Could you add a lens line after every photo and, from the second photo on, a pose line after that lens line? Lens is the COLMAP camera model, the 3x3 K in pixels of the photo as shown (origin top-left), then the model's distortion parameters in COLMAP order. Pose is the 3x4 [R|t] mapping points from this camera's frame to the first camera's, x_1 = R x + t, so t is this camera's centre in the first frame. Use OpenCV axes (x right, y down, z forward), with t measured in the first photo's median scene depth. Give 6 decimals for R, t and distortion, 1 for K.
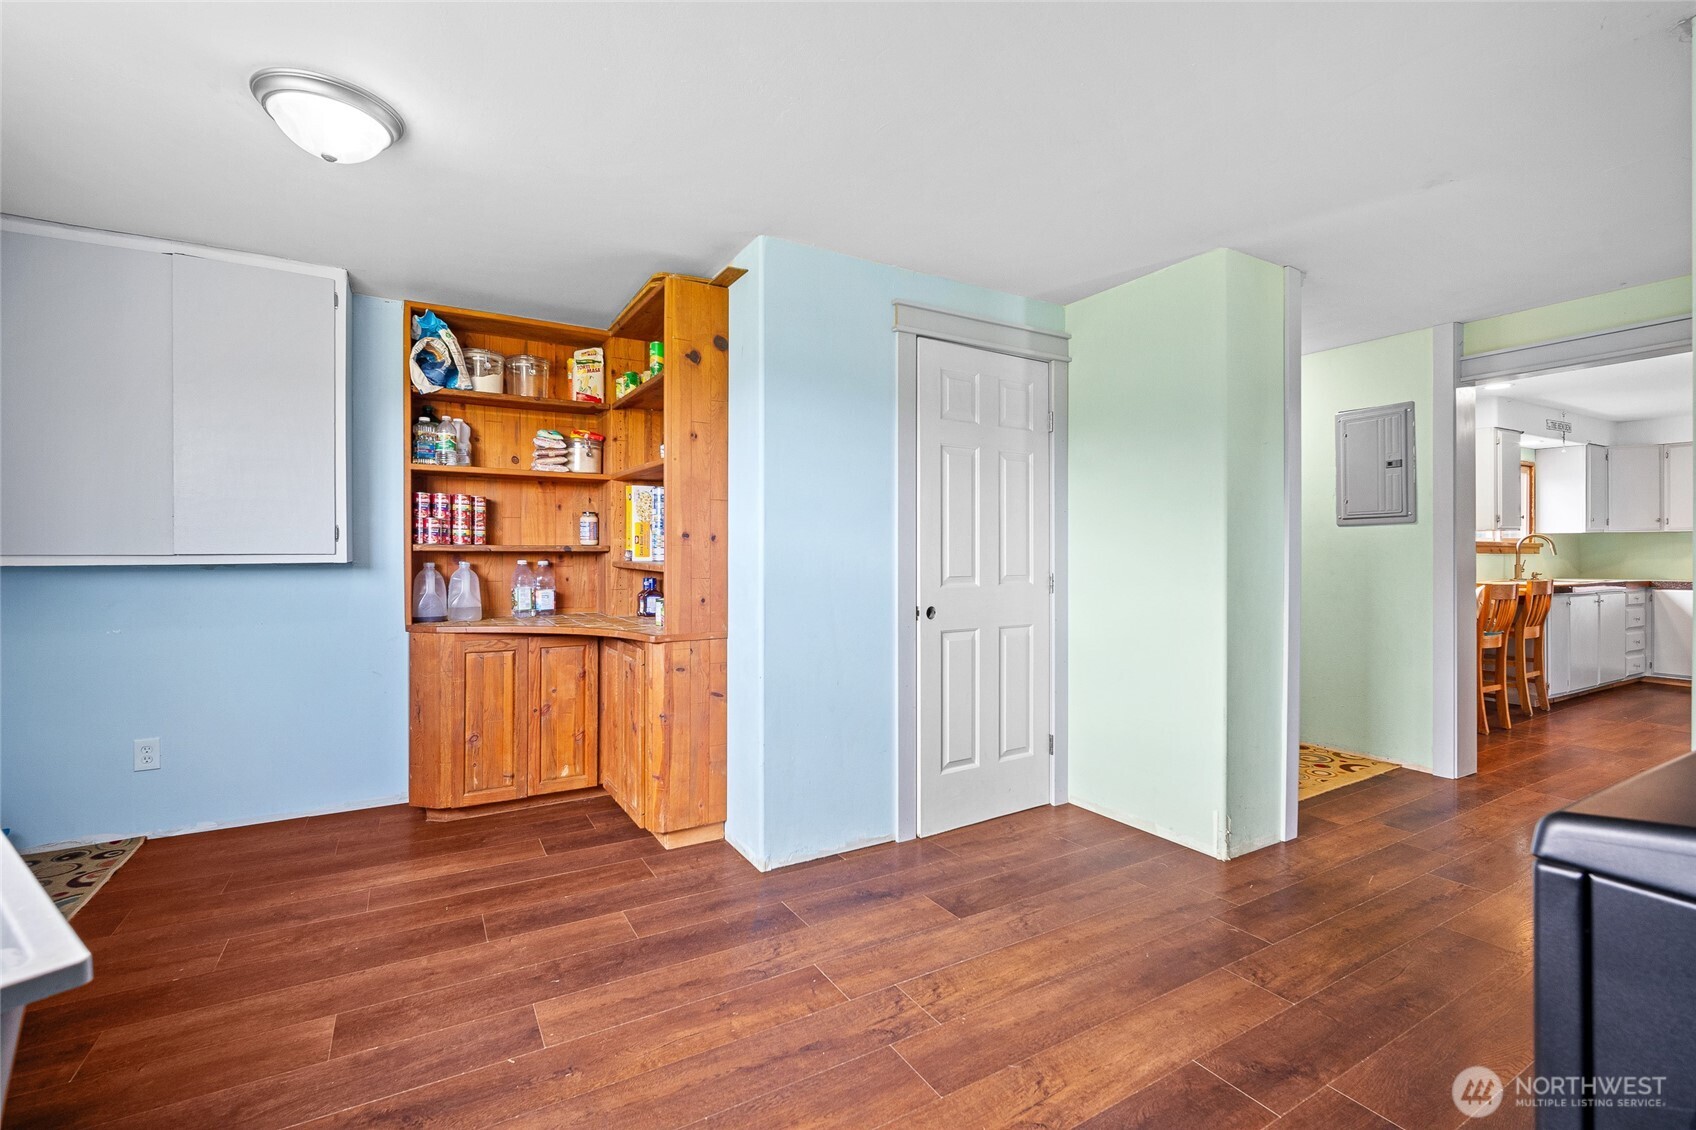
lens RADIAL K [[742.2, 0, 854.3], [0, 742.2, 556.7], [0, 0, 1]] dist [-0.012588, 0.004427]
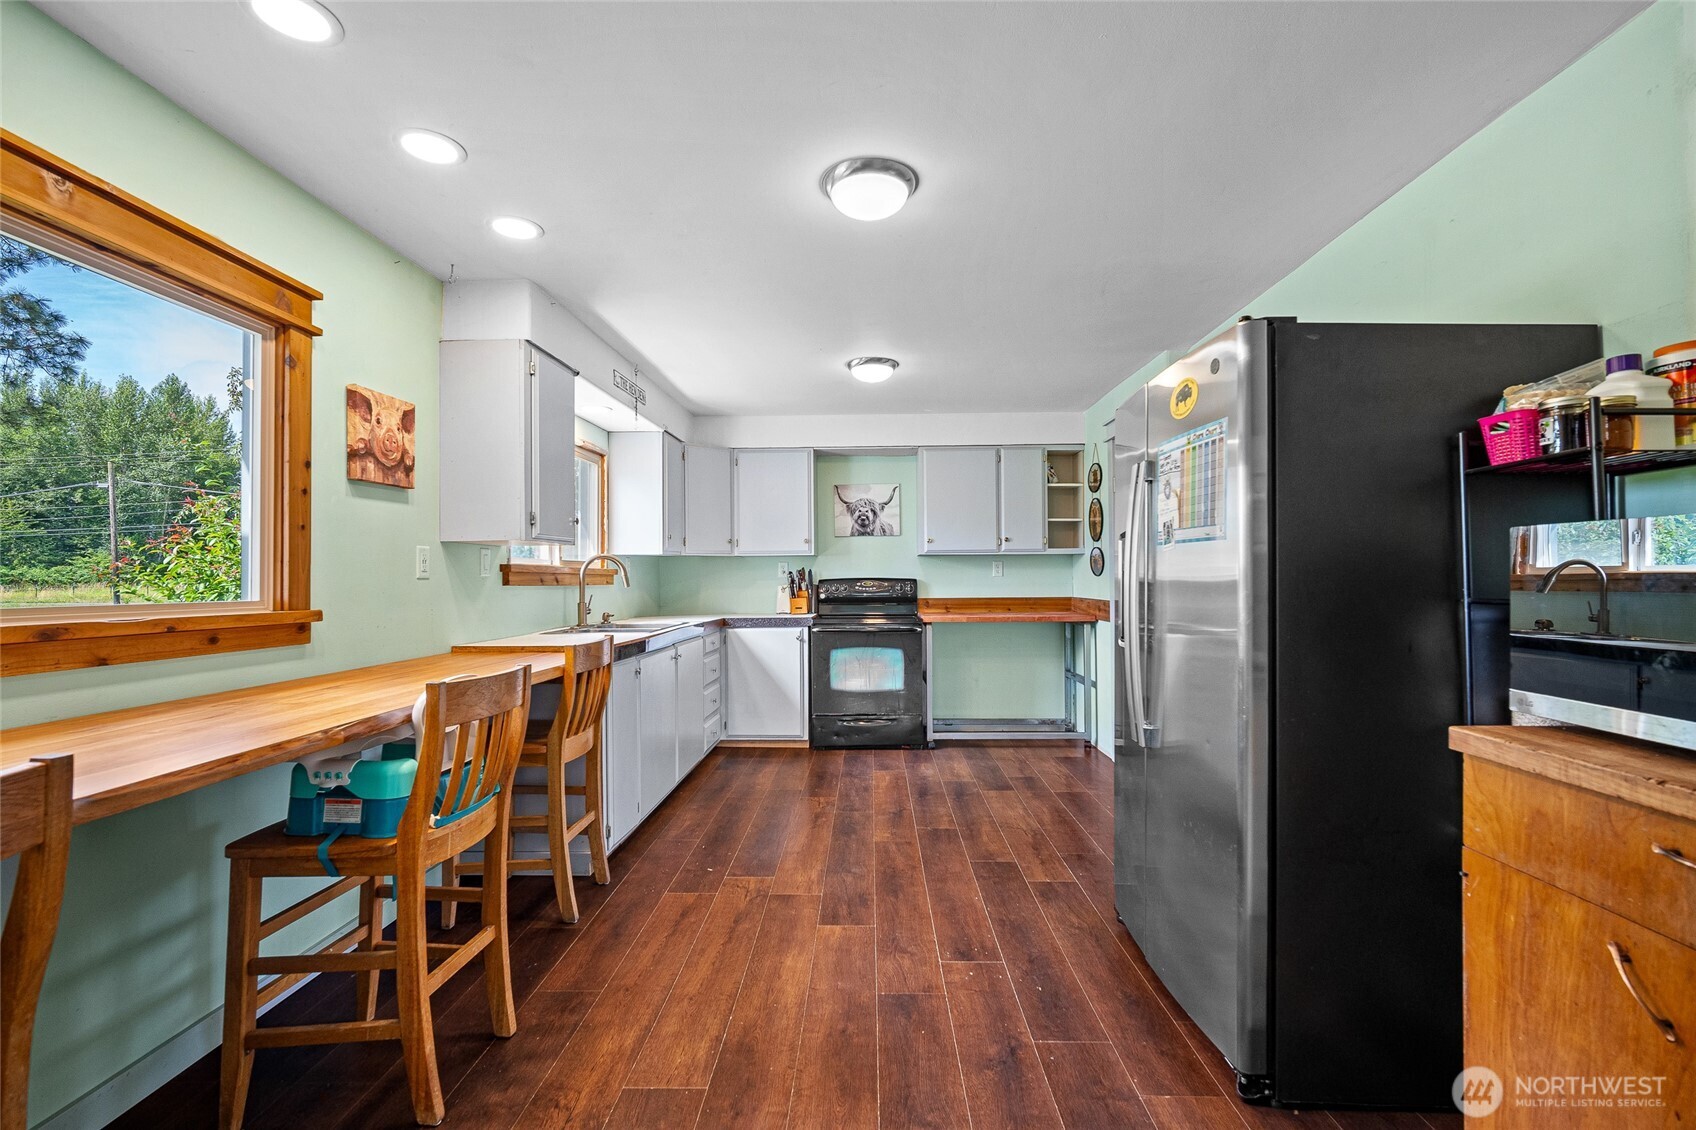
lens RADIAL K [[742.2, 0, 846.4], [0, 742.2, 565.7], [0, 0, 1]] dist [-0.012588, 0.004427]
pose [[0.529773, 0.010284, 0.848077, 0.580503], [0.011735, 0.999742, -0.019454, -0.007102], [-0.848058, 0.020259, 0.529516, 0.568823]]
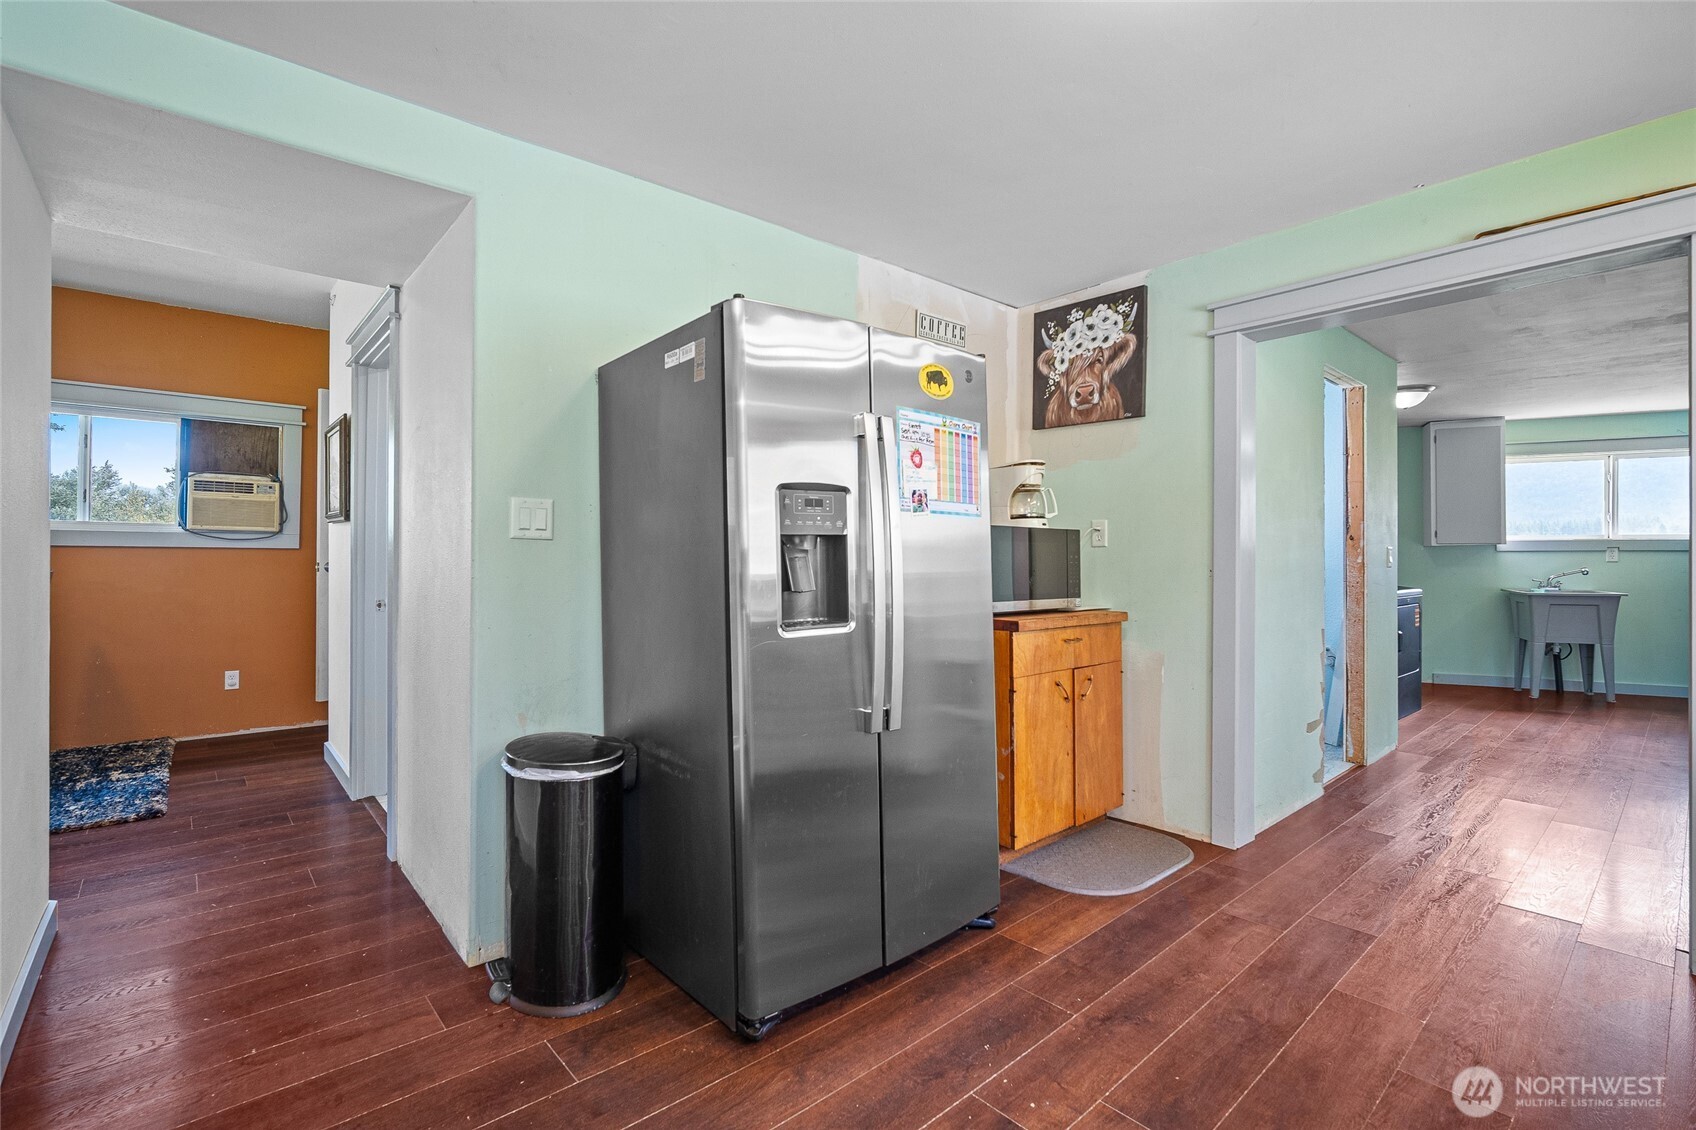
lens RADIAL K [[763.2, 0, 861.0], [0, 763.2, 557.9], [0, 0, 1]] dist [0.000523, -0.000301]
pose [[-0.979560, -0.000496, -0.201150, 1.088295], [-0.001278, 0.999992, 0.003756, -0.001305], [0.201146, 0.003936, -0.979553, 1.003719]]
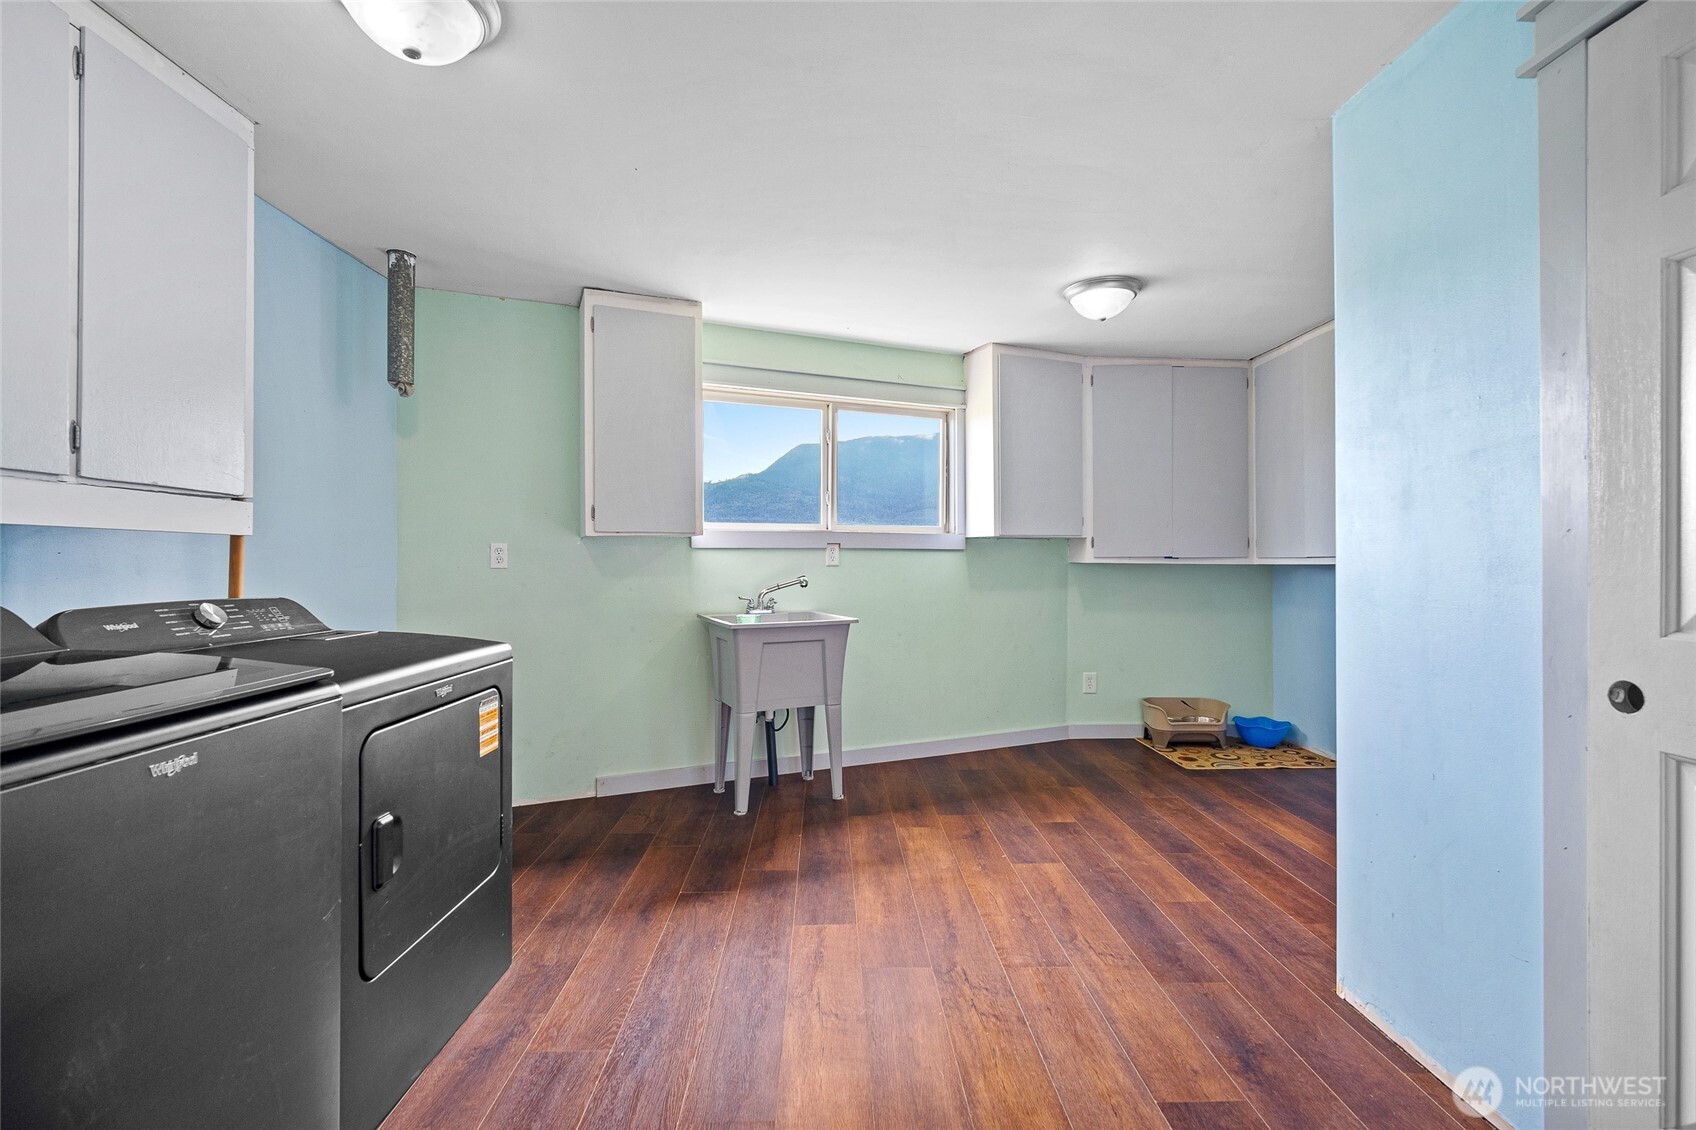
lens RADIAL K [[742.2, 0, 845.9], [0, 742.2, 564.6], [0, 0, 1]] dist [-0.012588, 0.004427]
pose [[-0.485509, 0.005089, -0.874217, 0.367327], [-0.002653, 0.999970, 0.007294, 0.001076], [0.874227, 0.005861, -0.485481, 0.462665]]
